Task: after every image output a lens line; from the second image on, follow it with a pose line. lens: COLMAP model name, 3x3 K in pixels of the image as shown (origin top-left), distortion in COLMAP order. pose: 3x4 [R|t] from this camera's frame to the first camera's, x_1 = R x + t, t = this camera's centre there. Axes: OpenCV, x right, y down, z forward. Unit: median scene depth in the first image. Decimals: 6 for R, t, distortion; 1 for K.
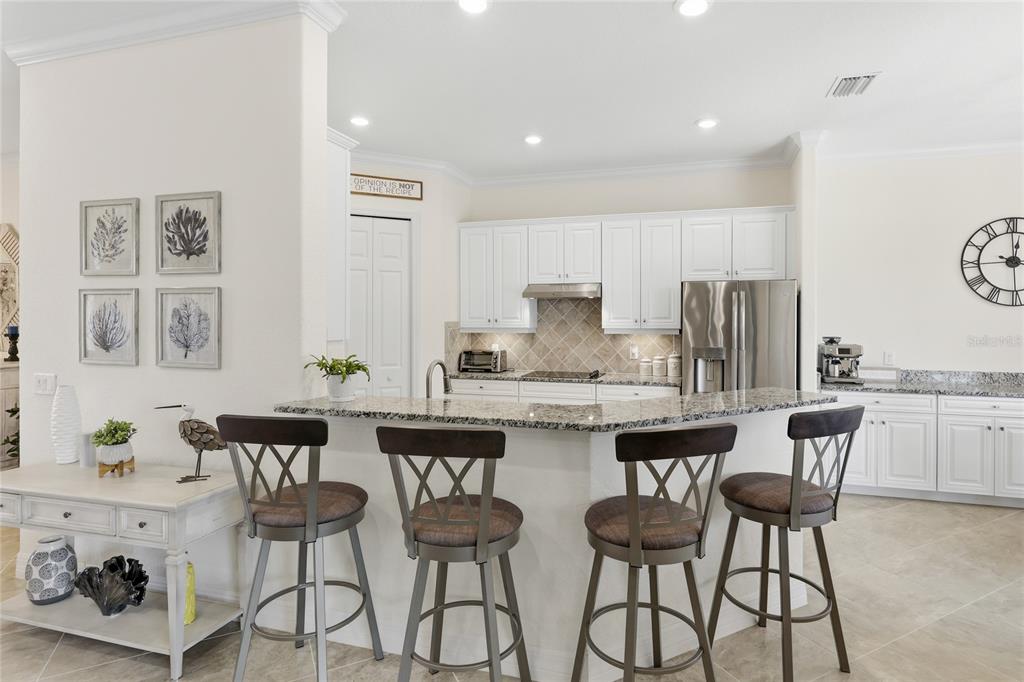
lens RADIAL K [[548.4, 0, 537.5], [0, 548.4, 317.1], [0, 0, 1]] dist [-0.002770, -0.000344]
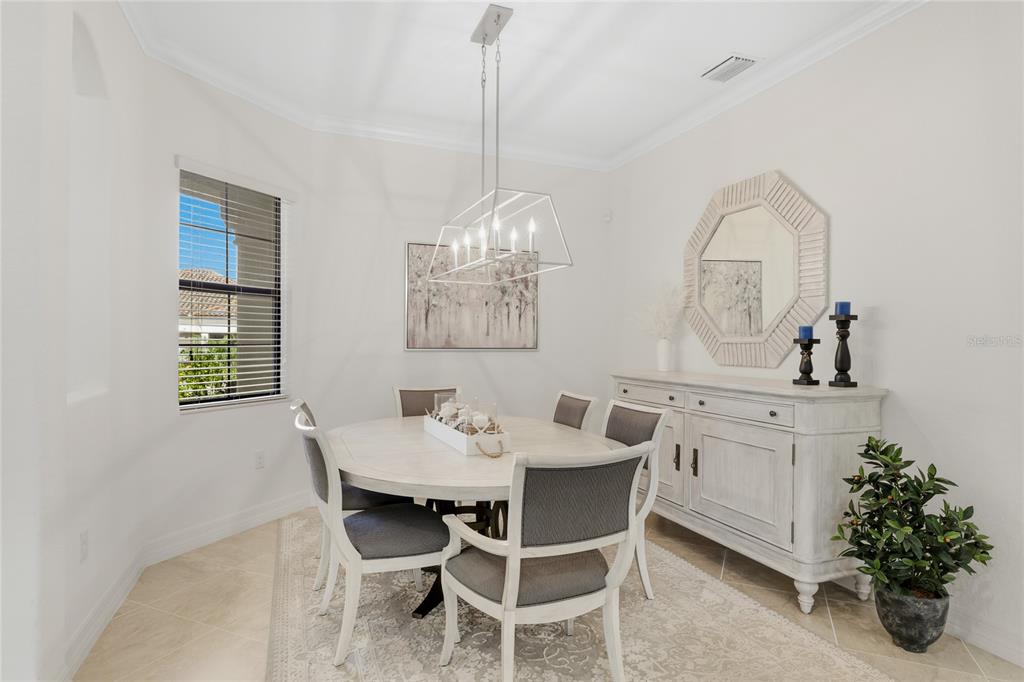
lens RADIAL K [[570.2, 0, 511.3], [0, 570.2, 340.9], [0, 0, 1]] dist [0.003514, -0.002806]
pose [[0.625616, 0.003308, -0.780124, -0.698546], [-0.012278, 0.999909, -0.005606, 0.040808], [0.780035, 0.013086, 0.625599, 0.365048]]
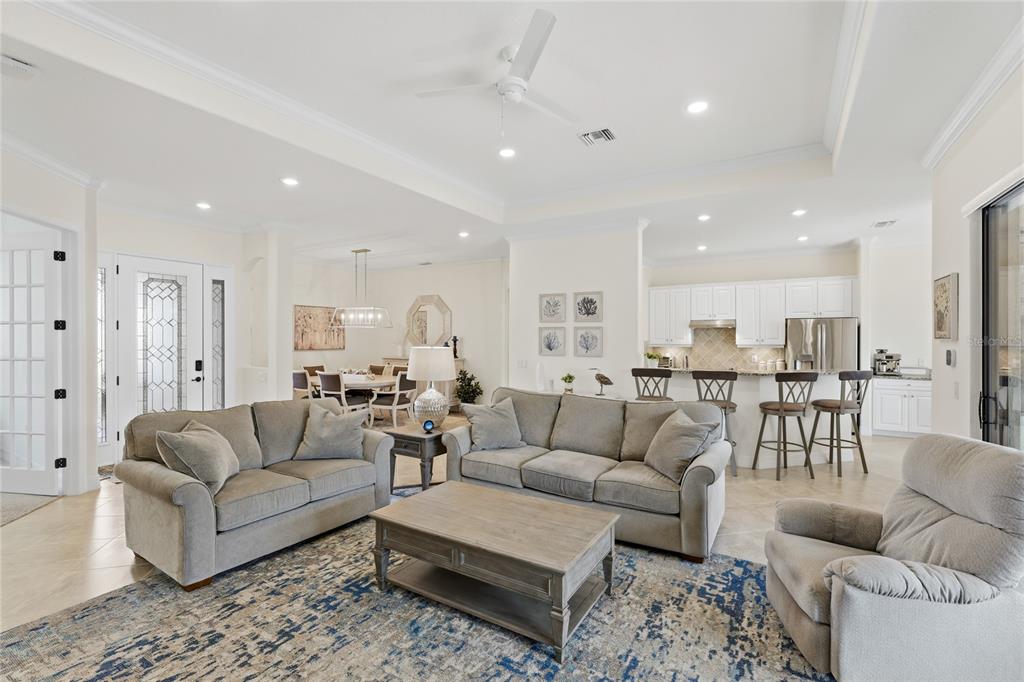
lens RADIAL K [[459.5, 0, 508.8], [0, 459.5, 336.6], [0, 0, 1]] dist [0.001959, 0.000537]
pose [[0.968264, -0.000536, -0.249931, -0.263482], [-0.001000, 0.999981, -0.006020, 0.005459], [0.249930, 0.006078, 0.968245, -0.758583]]
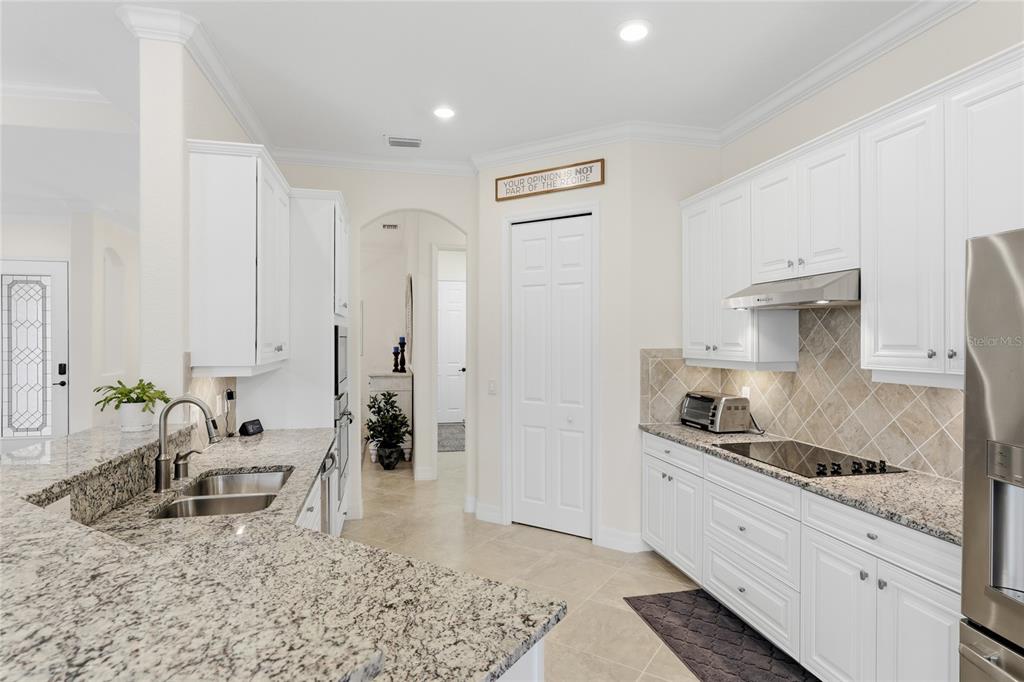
lens RADIAL K [[551.8, 0, 511.6], [0, 551.8, 337.2], [0, 0, 1]] dist [-0.000495, -0.001086]
pose [[0.484400, -0.001918, -0.874845, 0.428427], [-0.003734, 0.999984, -0.004260, -0.003166], [0.874839, 0.005330, 0.484385, 0.601570]]
